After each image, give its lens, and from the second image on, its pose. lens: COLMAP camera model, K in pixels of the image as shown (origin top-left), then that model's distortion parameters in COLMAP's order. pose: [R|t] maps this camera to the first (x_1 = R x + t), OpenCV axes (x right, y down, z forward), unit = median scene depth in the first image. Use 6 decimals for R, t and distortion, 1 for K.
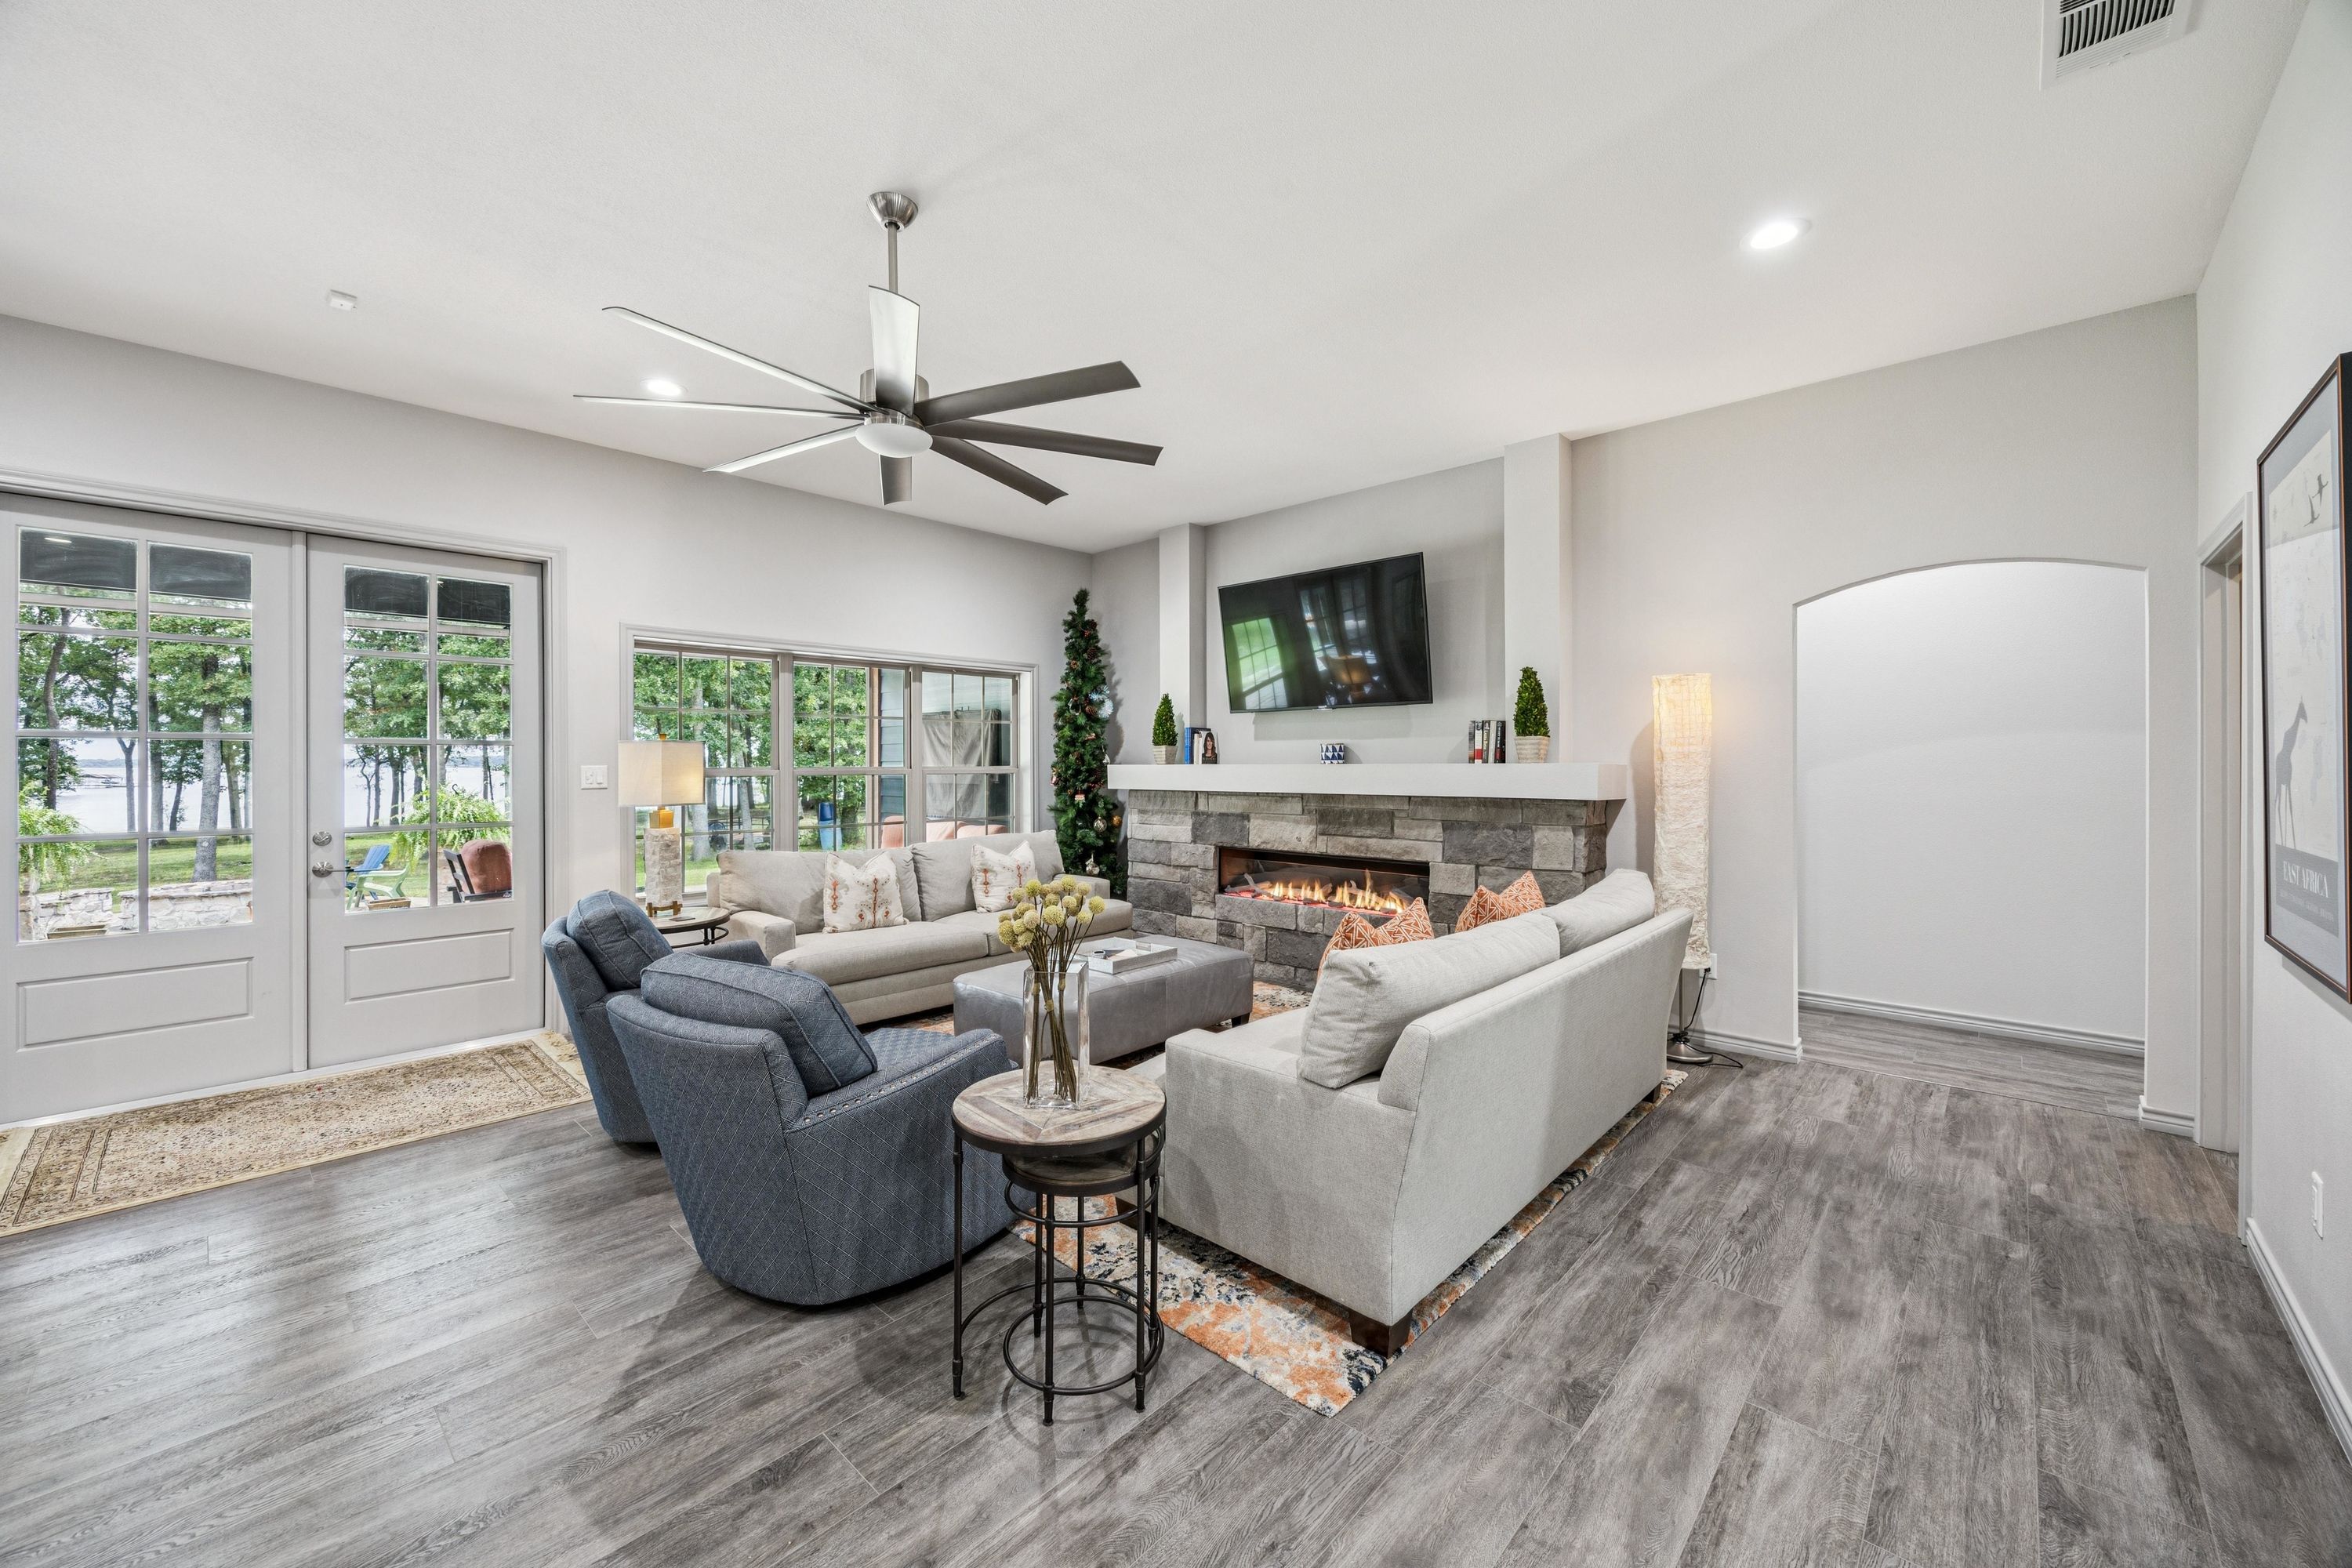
lens RADIAL K [[904.2, 0, 1168.3], [0, 904.2, 767.6], [0, 0, 1]] dist [-0.001950, -0.000505]
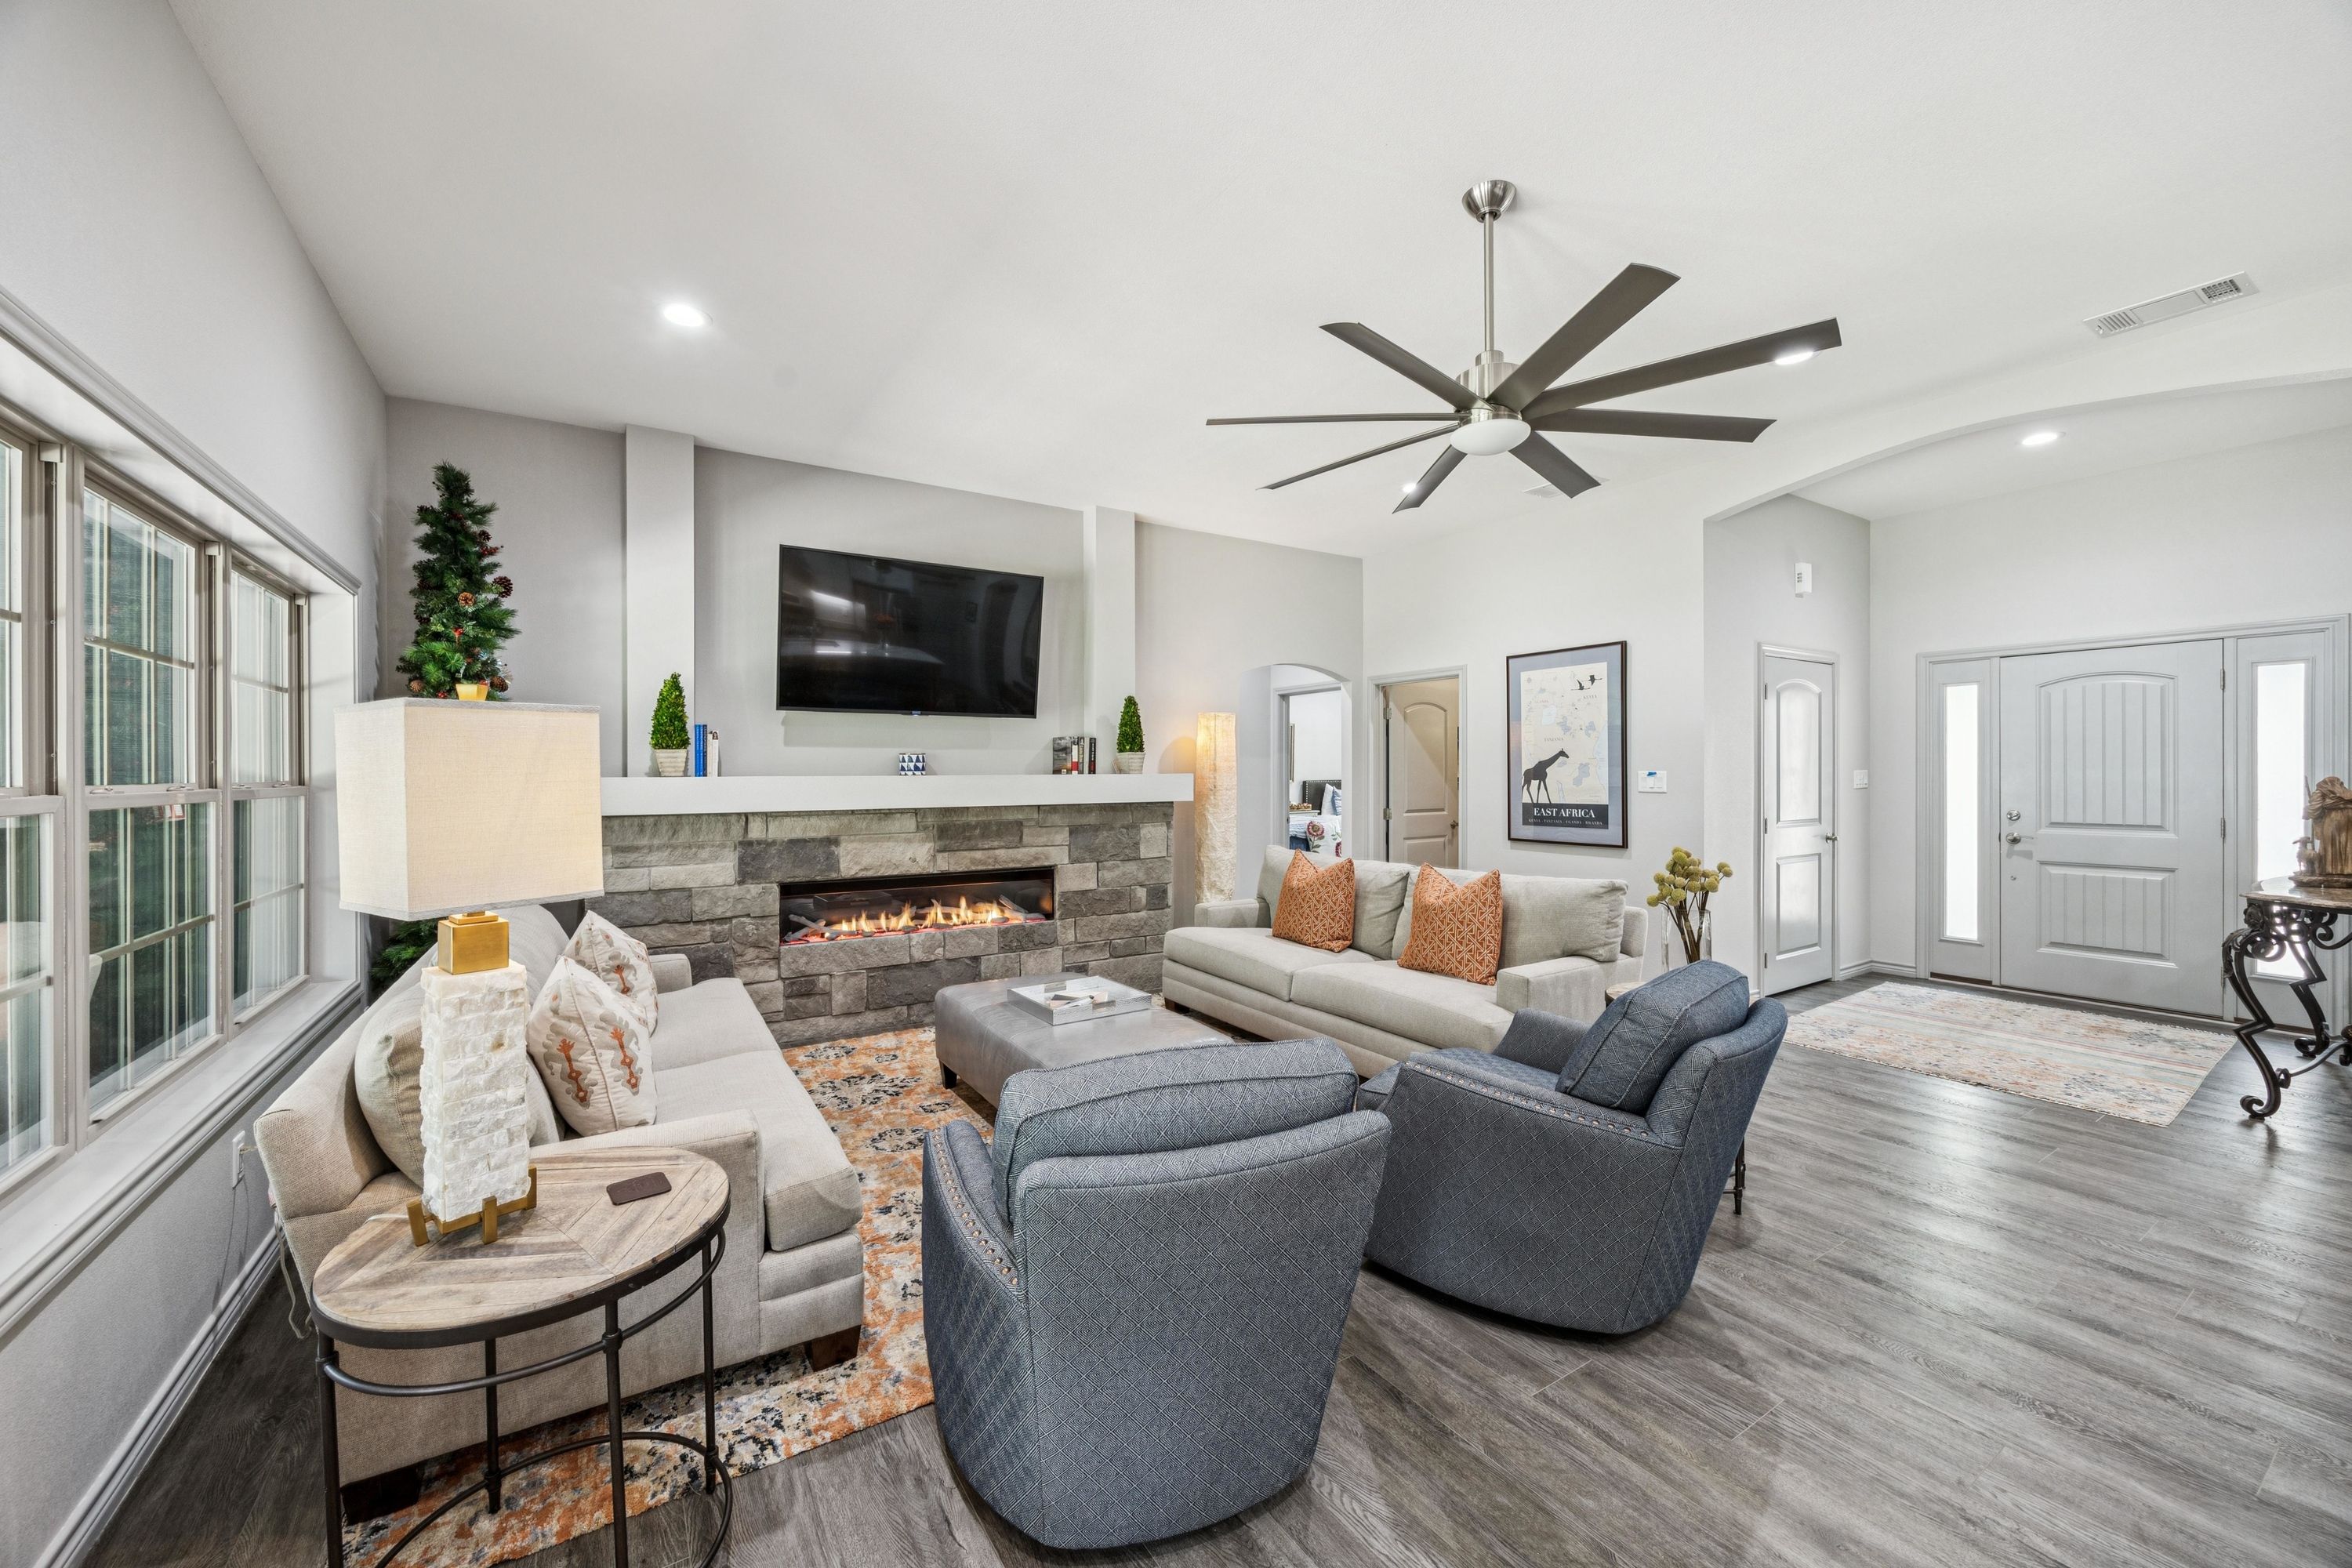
lens RADIAL K [[904.2, 0, 1179.6], [0, 904.2, 771.7], [0, 0, 1]] dist [-0.001950, -0.000505]
pose [[0.248545, 0.001632, 0.968619, -0.755636], [0.006791, 0.999971, -0.003427, -0.002601], [-0.968596, 0.007430, 0.248527, 0.615710]]
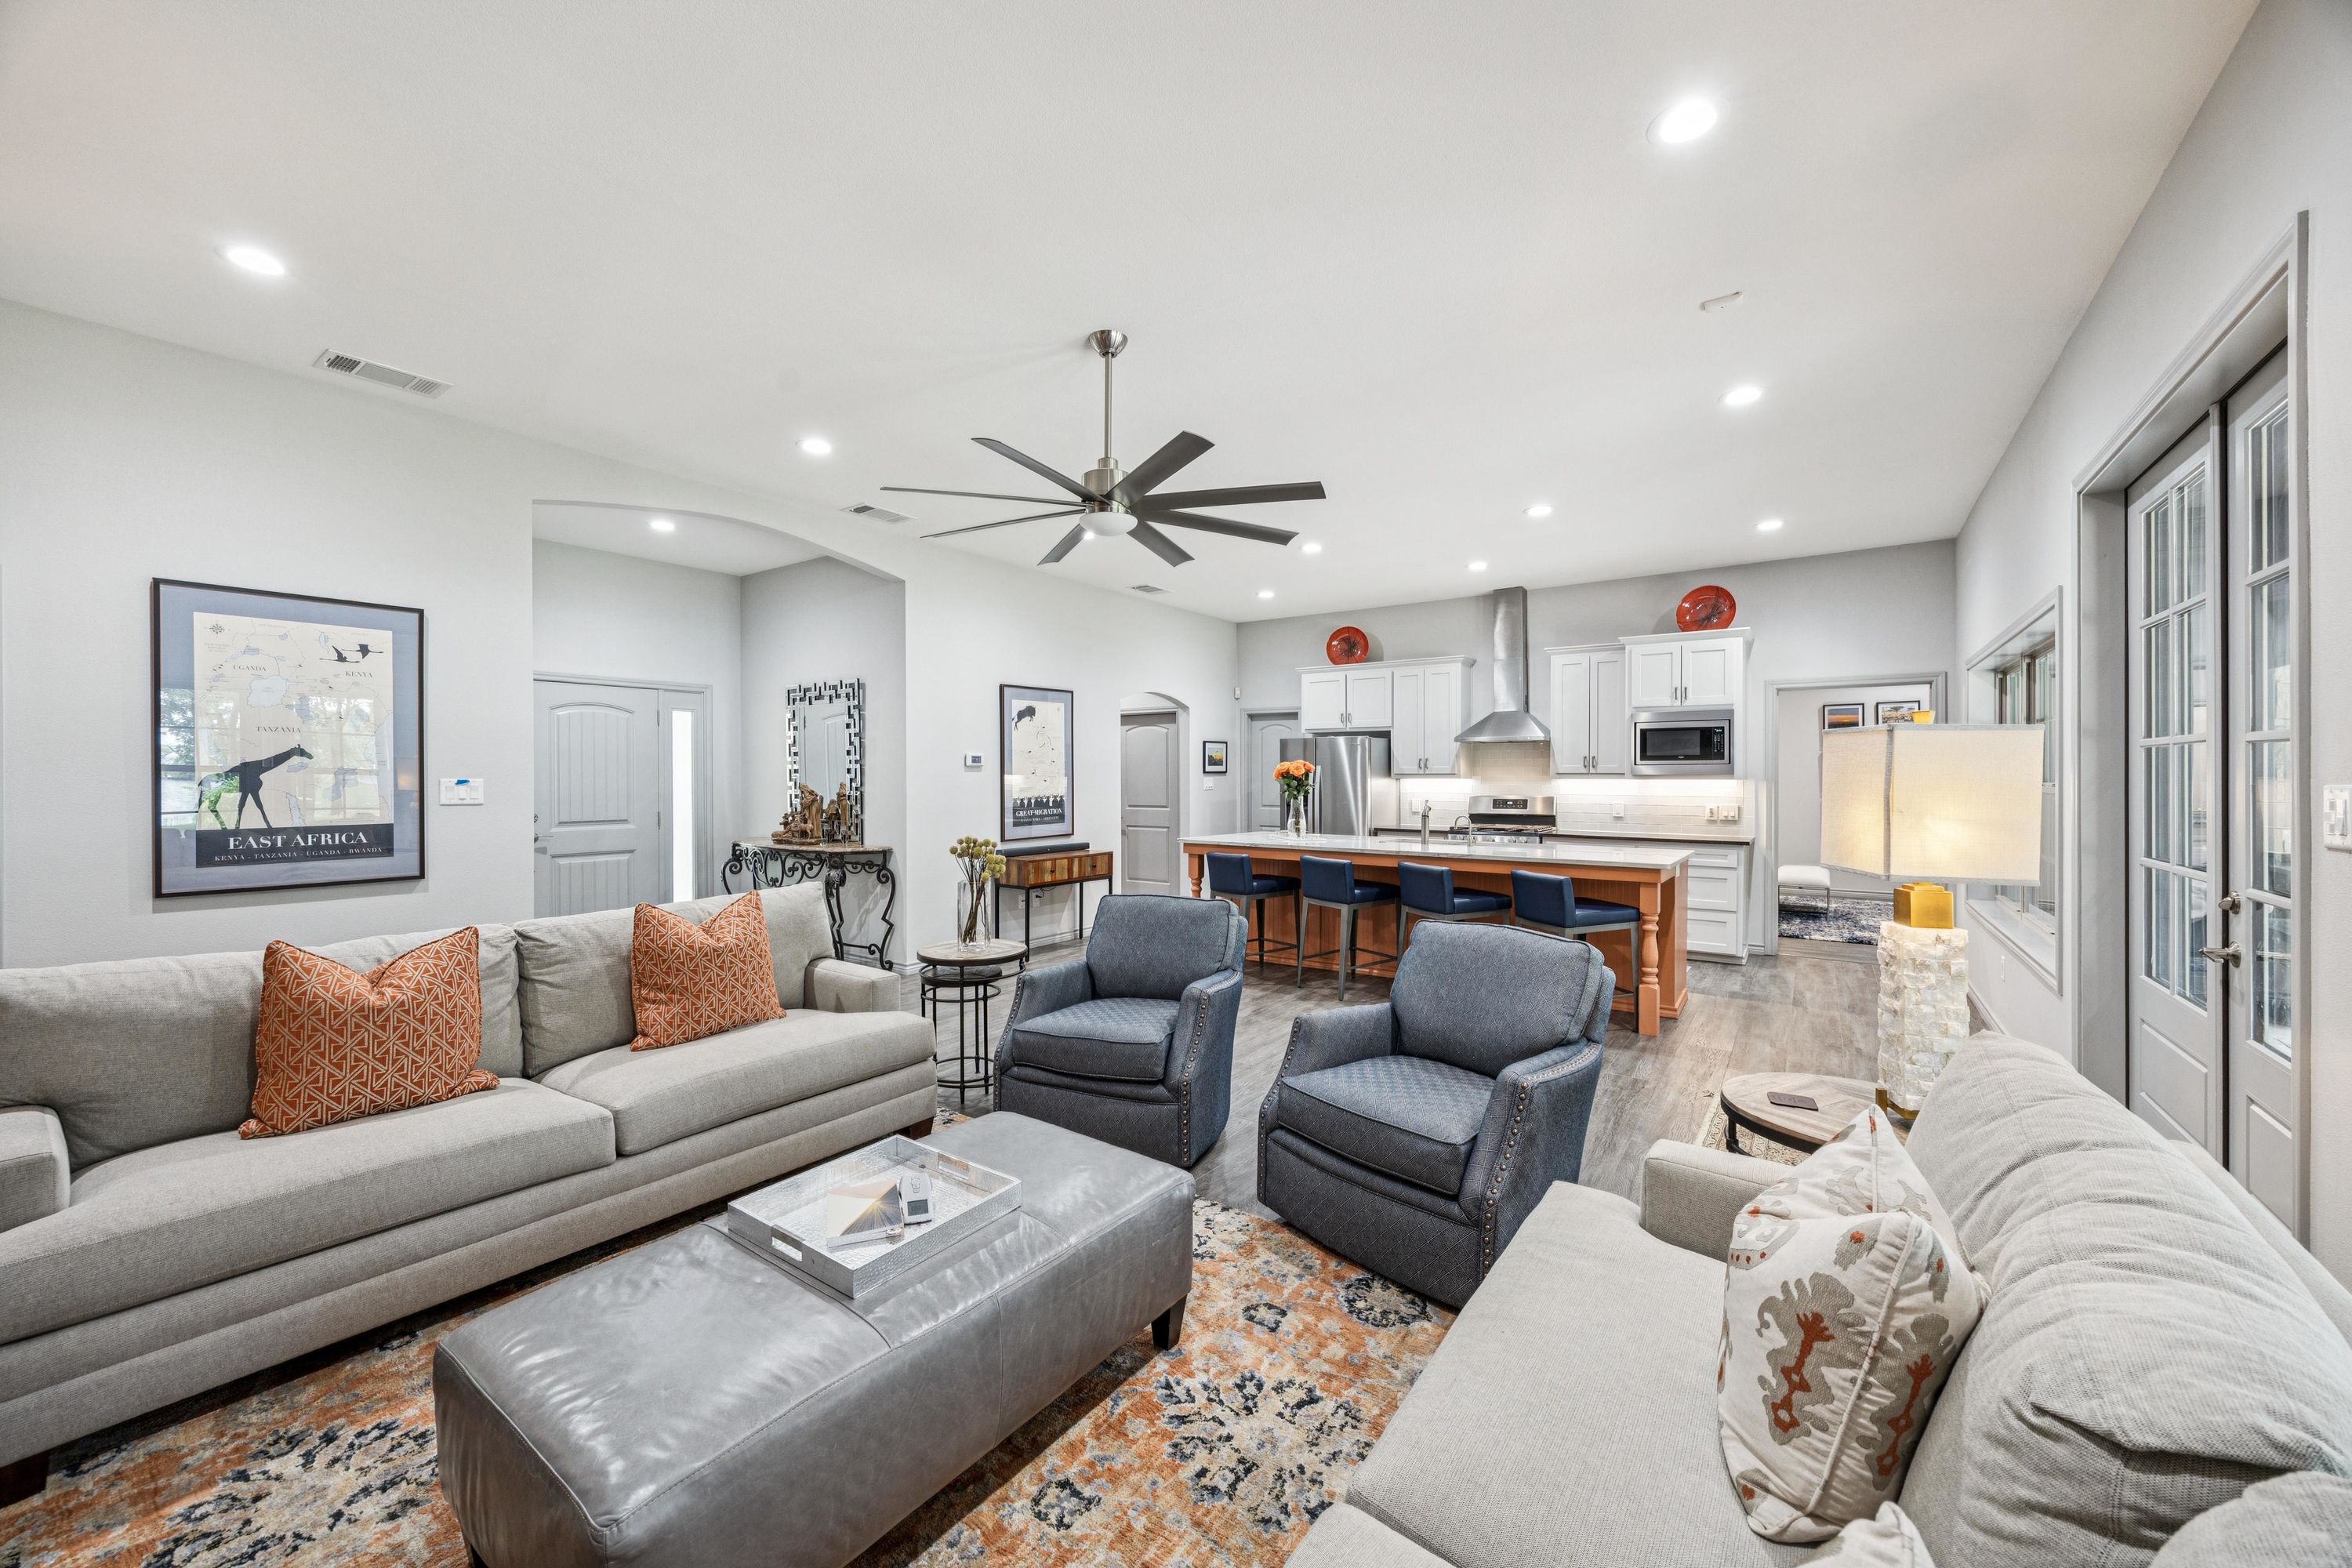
lens RADIAL K [[904.2, 0, 1155.4], [0, 904.2, 779.4], [0, 0, 1]] dist [-0.001950, -0.000505]
pose [[-0.994645, 0.003471, -0.103297, -0.139953], [0.002797, 0.999974, 0.006666, -0.006194], [0.103317, 0.006341, -0.994628, 1.289632]]
